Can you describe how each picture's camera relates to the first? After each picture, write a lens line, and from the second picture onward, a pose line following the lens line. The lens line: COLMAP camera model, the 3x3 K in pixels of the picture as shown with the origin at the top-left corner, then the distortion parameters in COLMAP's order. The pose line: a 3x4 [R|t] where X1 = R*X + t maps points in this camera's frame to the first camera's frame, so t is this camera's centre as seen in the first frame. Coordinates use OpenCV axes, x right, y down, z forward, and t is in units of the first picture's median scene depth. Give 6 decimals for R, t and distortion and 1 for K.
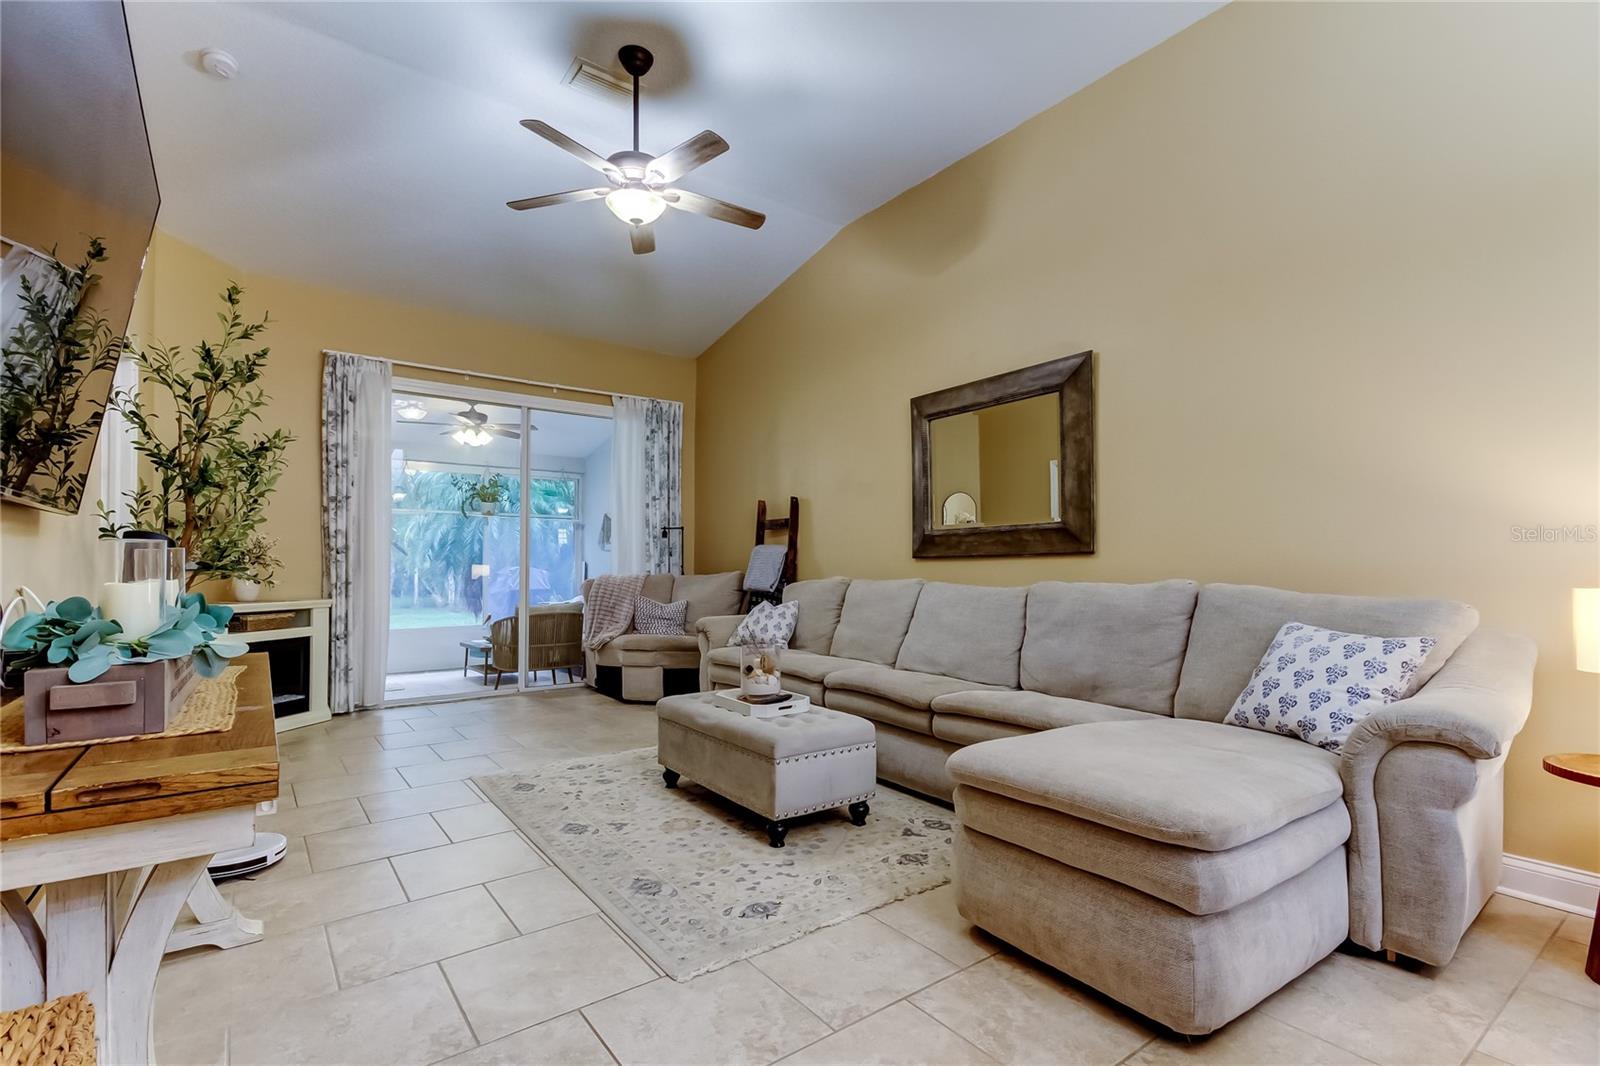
lens RADIAL K [[749.8, 0, 801.5], [0, 749.8, 560.8], [0, 0, 1]] dist [0.016811, -0.000049]
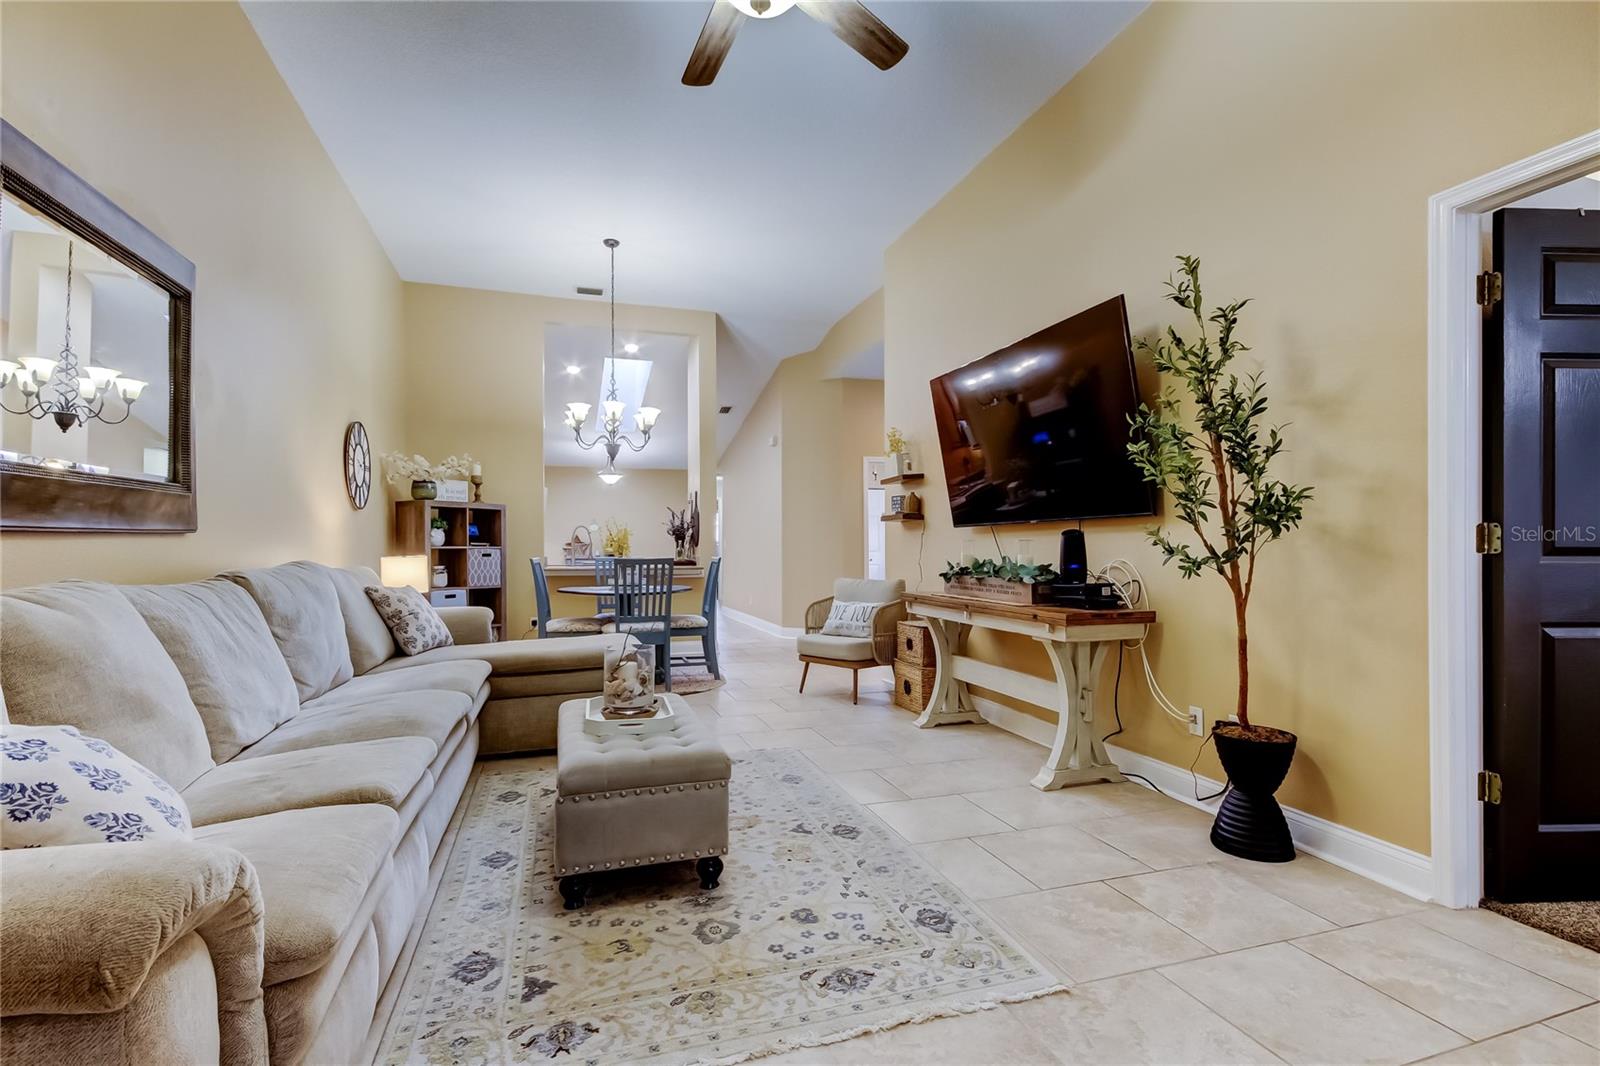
lens RADIAL K [[742.3, 0, 801.7], [0, 742.3, 551.4], [0, 0, 1]] dist [0.015891, -0.000070]
pose [[-0.948806, -0.002873, 0.315845, -0.317924], [-0.002639, 0.999996, 0.001168, 0.006038], [-0.315847, 0.000275, -0.948810, 1.115405]]
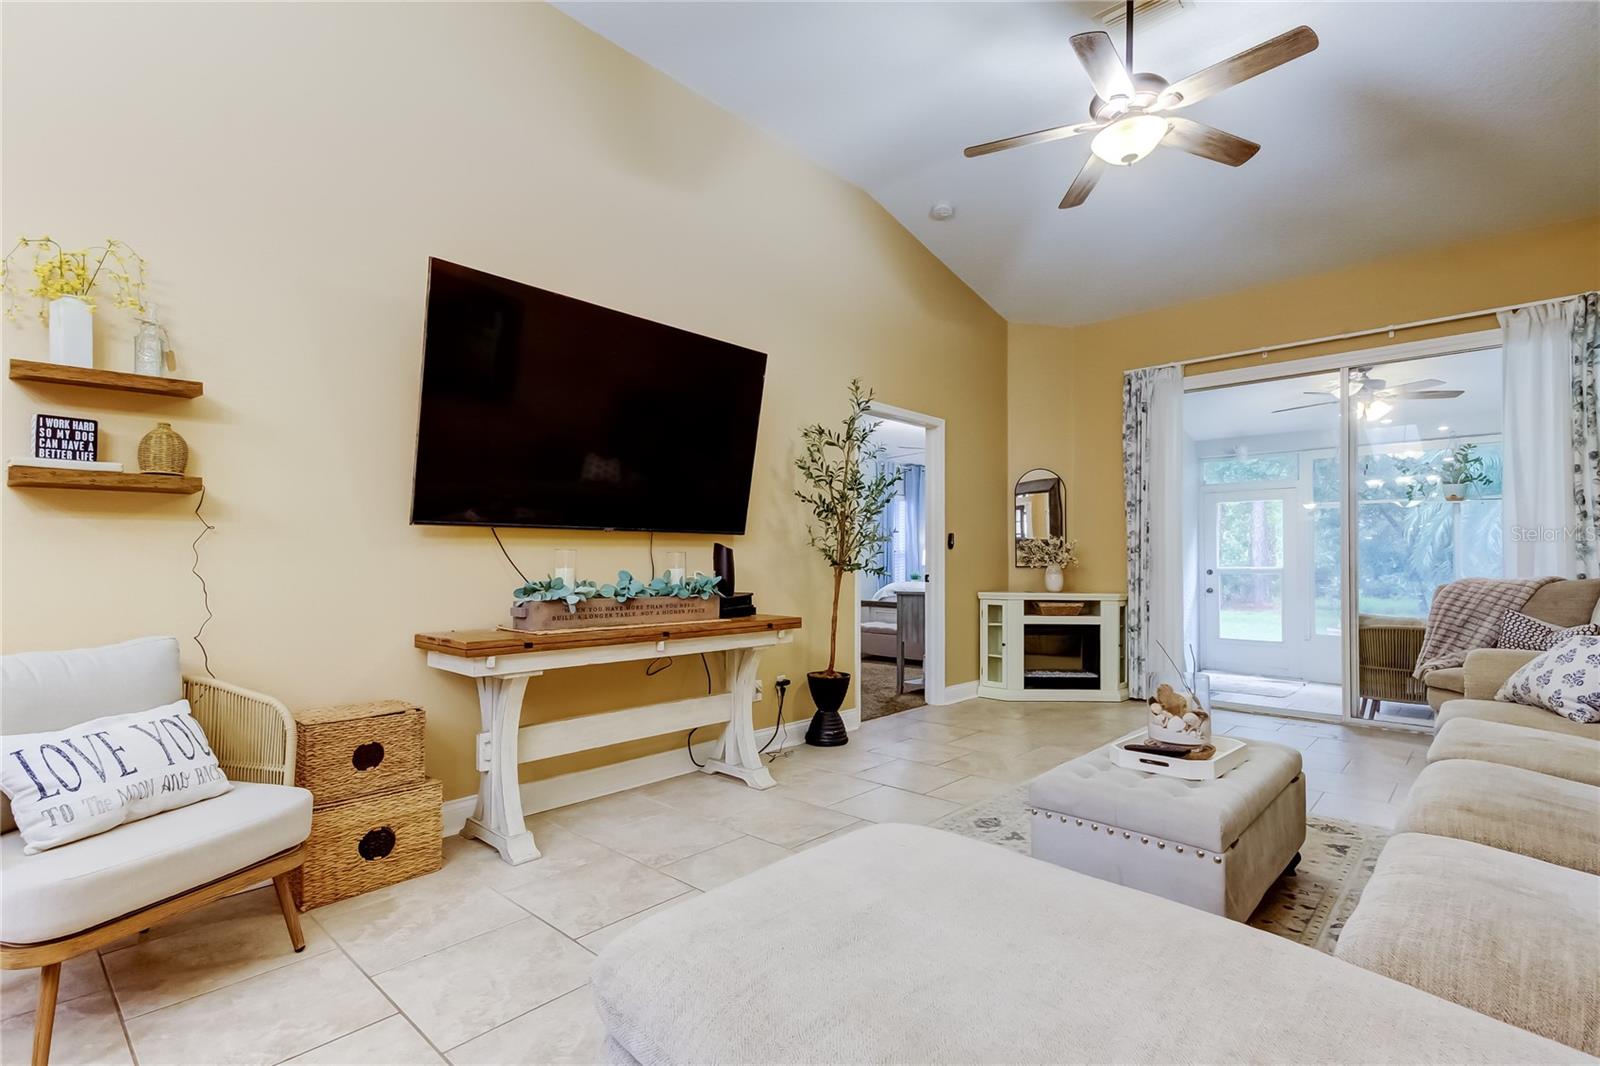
lens RADIAL K [[742.3, 0, 801.7], [0, 742.3, 551.4], [0, 0, 1]] dist [0.015891, -0.000070]
pose [[0.183367, -0.014946, -0.982931, 0.378283], [0.001181, 0.999887, -0.014984, 0.004389], [0.983044, 0.001587, 0.183364, 0.337737]]
